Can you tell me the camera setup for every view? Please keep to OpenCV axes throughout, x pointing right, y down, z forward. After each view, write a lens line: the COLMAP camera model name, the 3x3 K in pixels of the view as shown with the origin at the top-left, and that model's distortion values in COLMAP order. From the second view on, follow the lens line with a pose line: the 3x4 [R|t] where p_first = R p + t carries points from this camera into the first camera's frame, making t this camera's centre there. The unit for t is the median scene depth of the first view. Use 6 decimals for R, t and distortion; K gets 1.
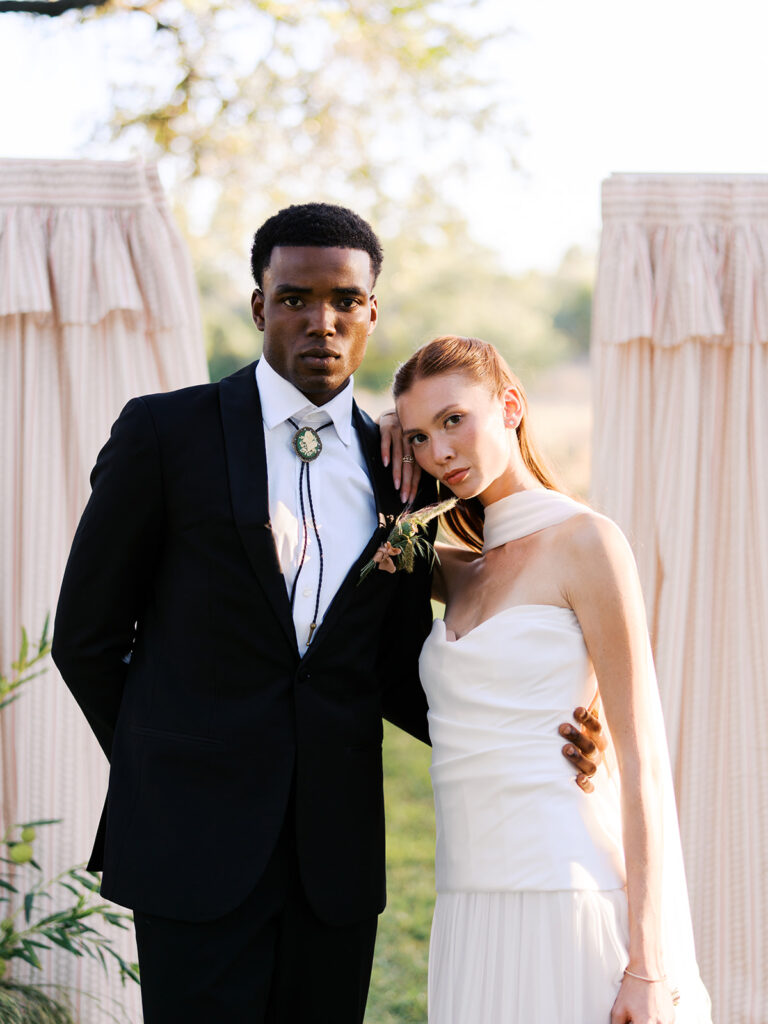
lens RADIAL K [[1697.4, 0, 383.1], [0, 1697.4, 477.3], [0, 0, 1]] dist [0.007683, -0.028448]
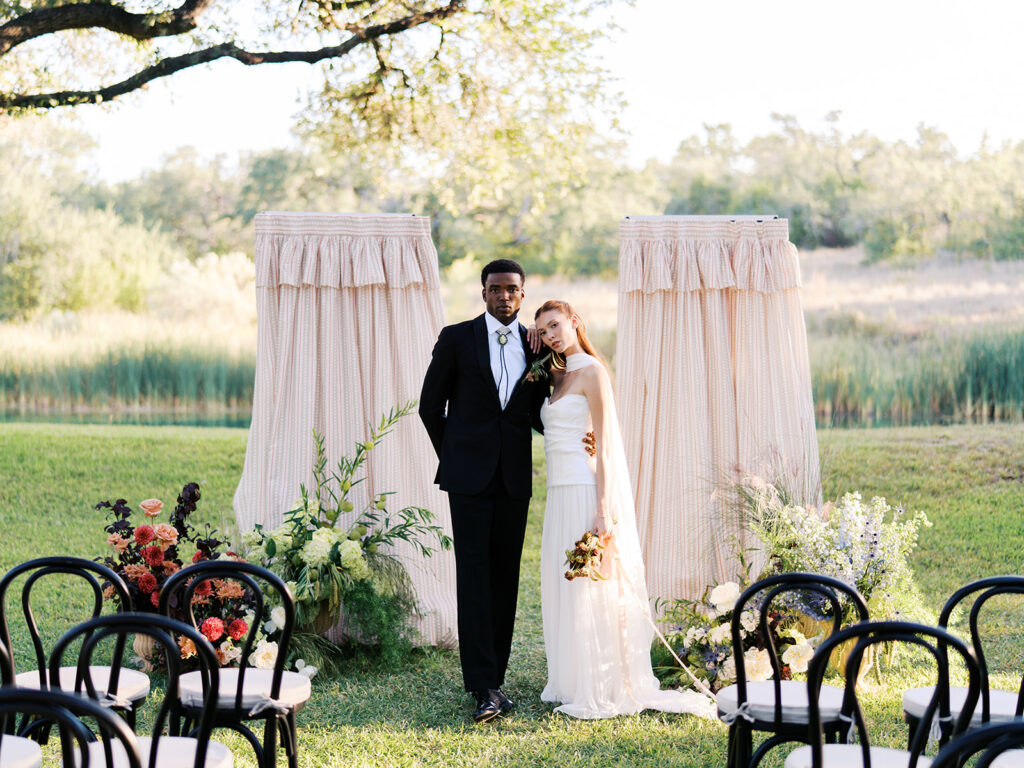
lens RADIAL K [[1697.4, 0, 514.4], [0, 1697.4, 371.2], [0, 0, 1]] dist [0.007683, -0.028448]
pose [[0.999952, -0.009496, -0.002538, -0.011534], [0.009521, 0.999903, 0.010179, 0.003599], [0.002441, -0.010202, 0.999945, -1.329715]]
